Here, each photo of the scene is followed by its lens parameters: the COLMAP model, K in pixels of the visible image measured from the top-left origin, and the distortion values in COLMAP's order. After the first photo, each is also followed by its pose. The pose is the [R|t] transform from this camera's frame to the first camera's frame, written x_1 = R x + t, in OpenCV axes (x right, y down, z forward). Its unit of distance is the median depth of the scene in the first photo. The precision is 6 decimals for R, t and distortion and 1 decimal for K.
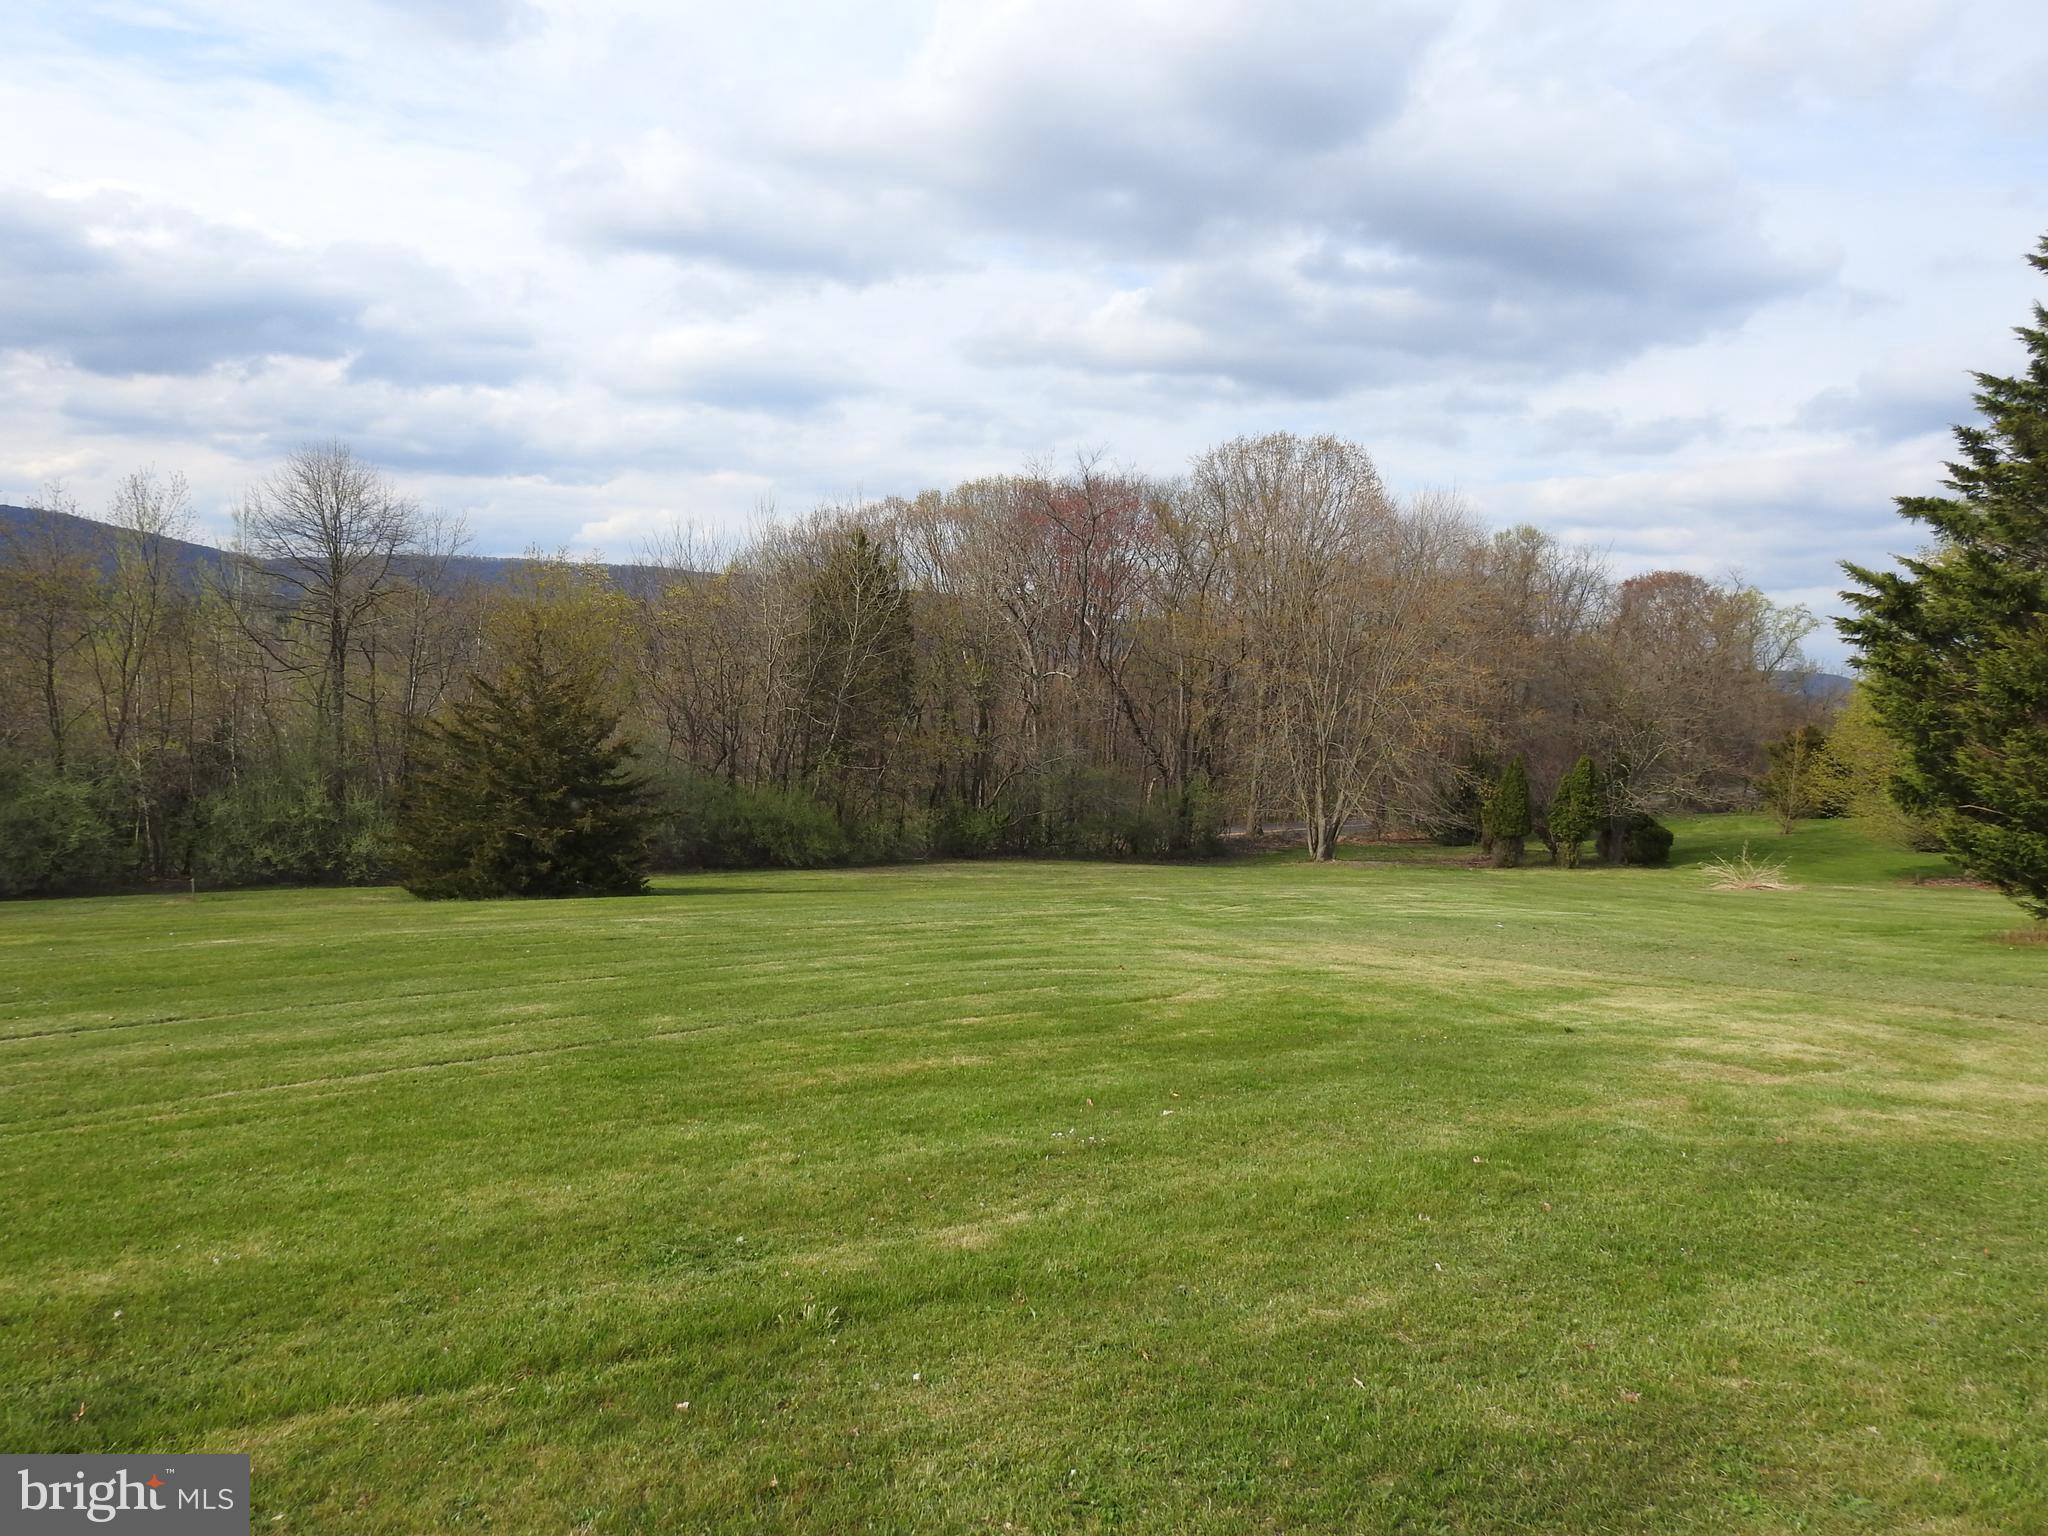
lens RADIAL K [[1503.3, 0, 996.5], [0, 1503.3, 773.4], [0, 0, 1]] dist [0.012716, -0.008688]
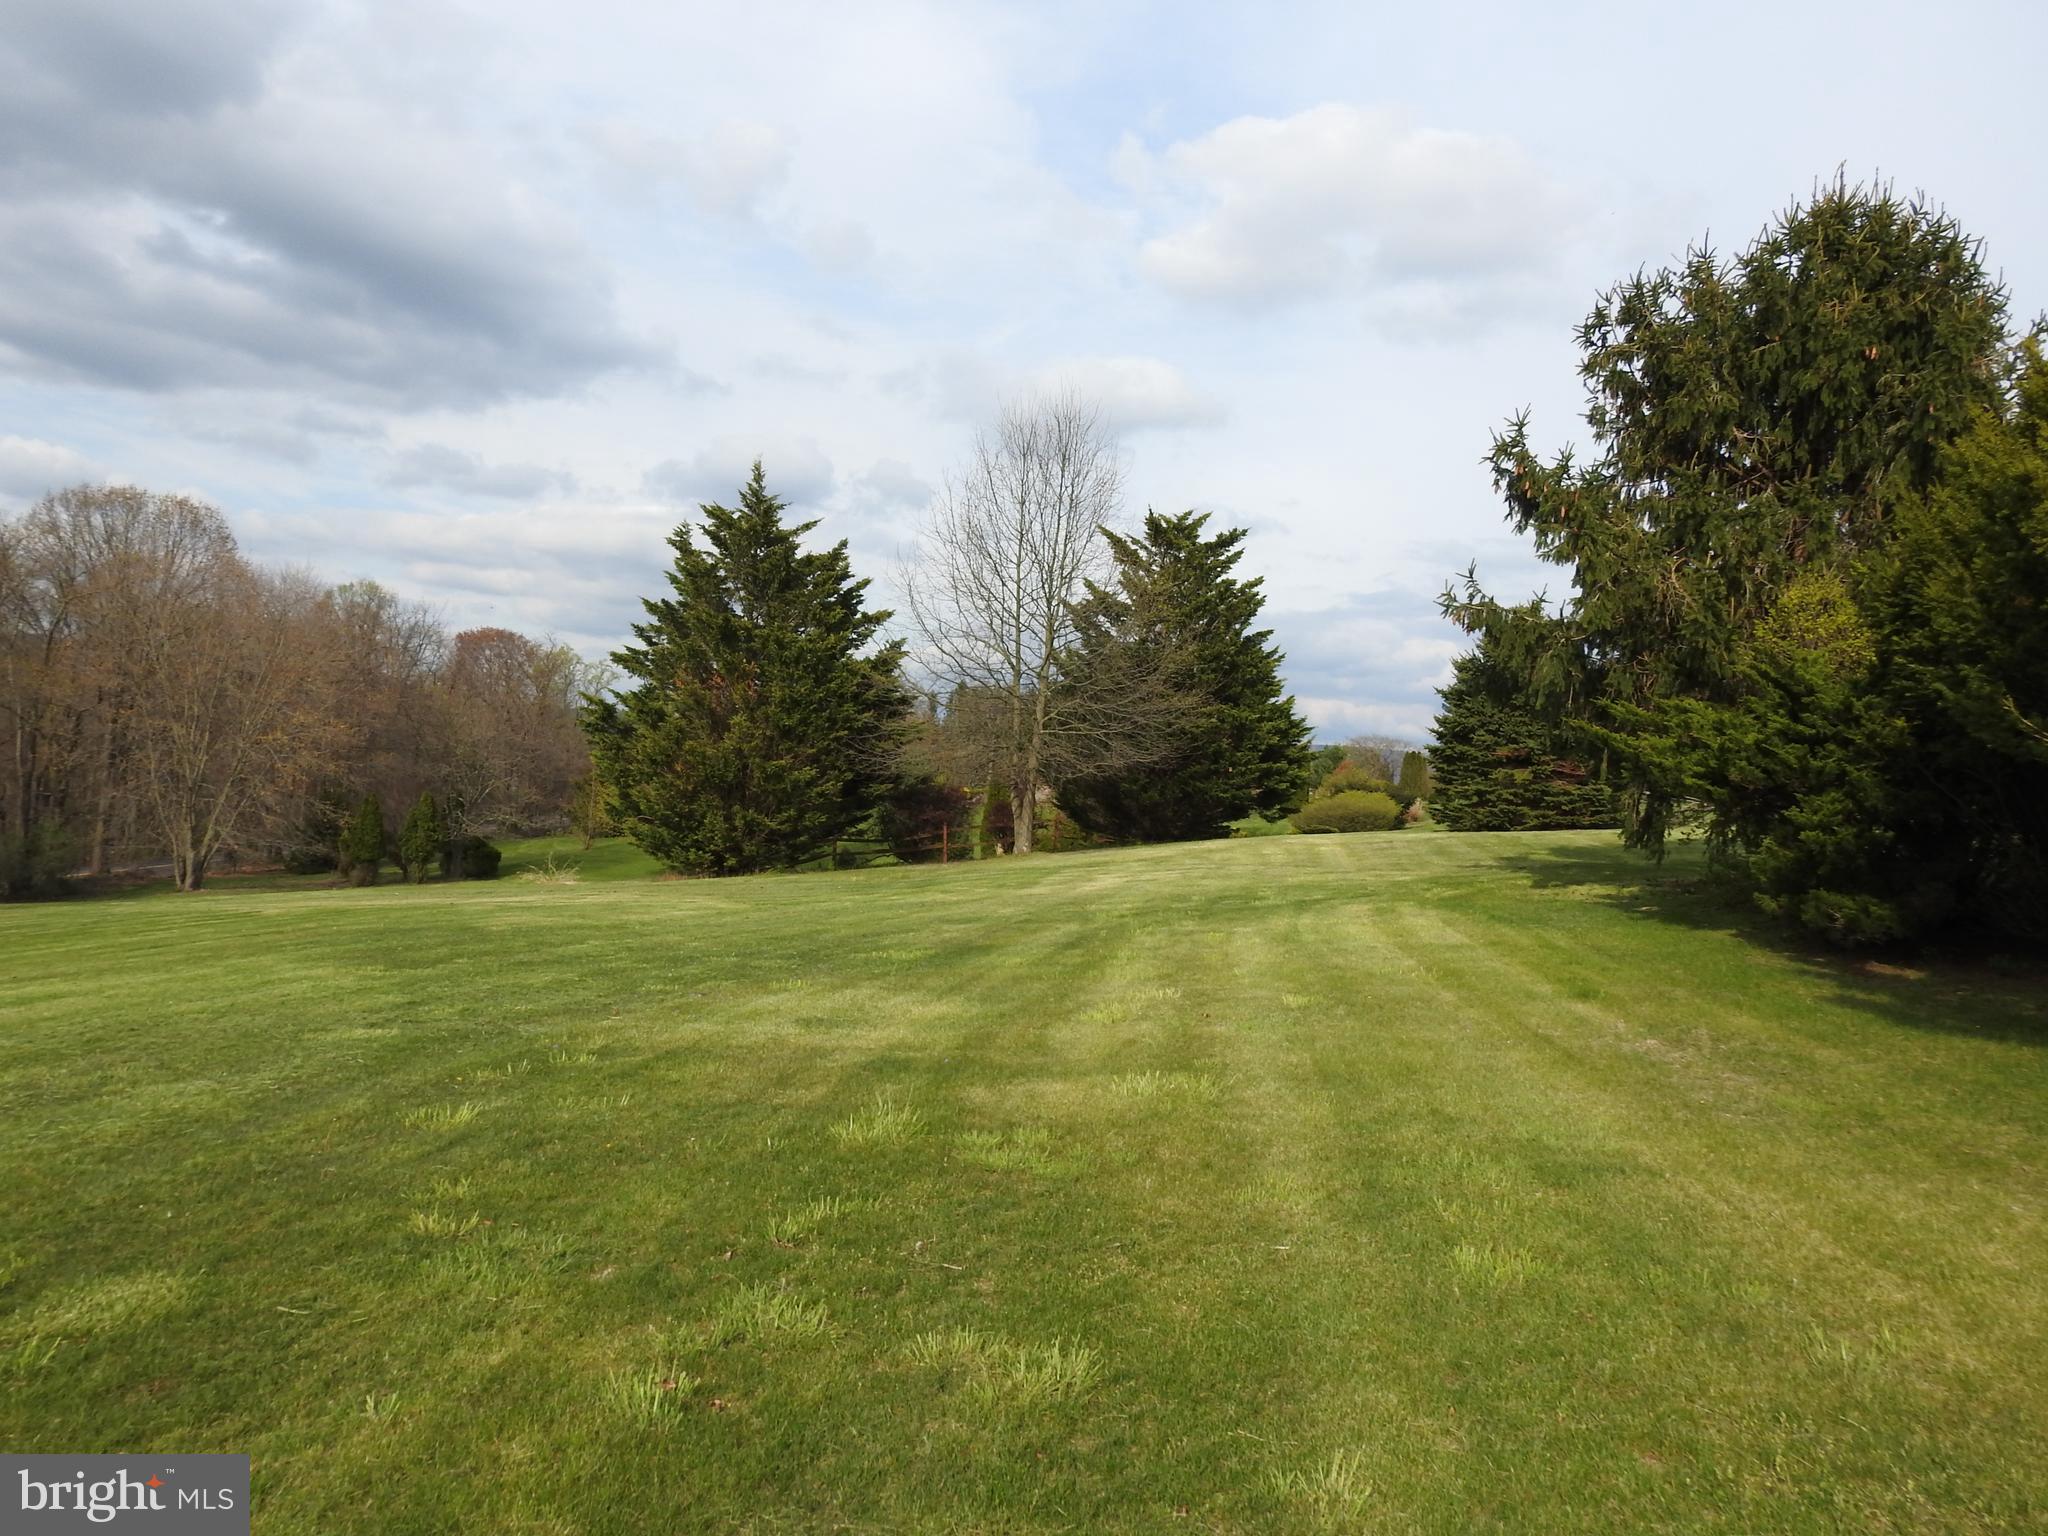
lens RADIAL K [[1503.3, 0, 1036.4], [0, 1503.3, 761.3], [0, 0, 1]] dist [0.012716, -0.008688]
pose [[0.723275, -0.001094, 0.690559, -0.096059], [0.022344, 0.999512, -0.021820, 0.001409], [-0.690199, 0.031212, 0.722947, -0.221872]]
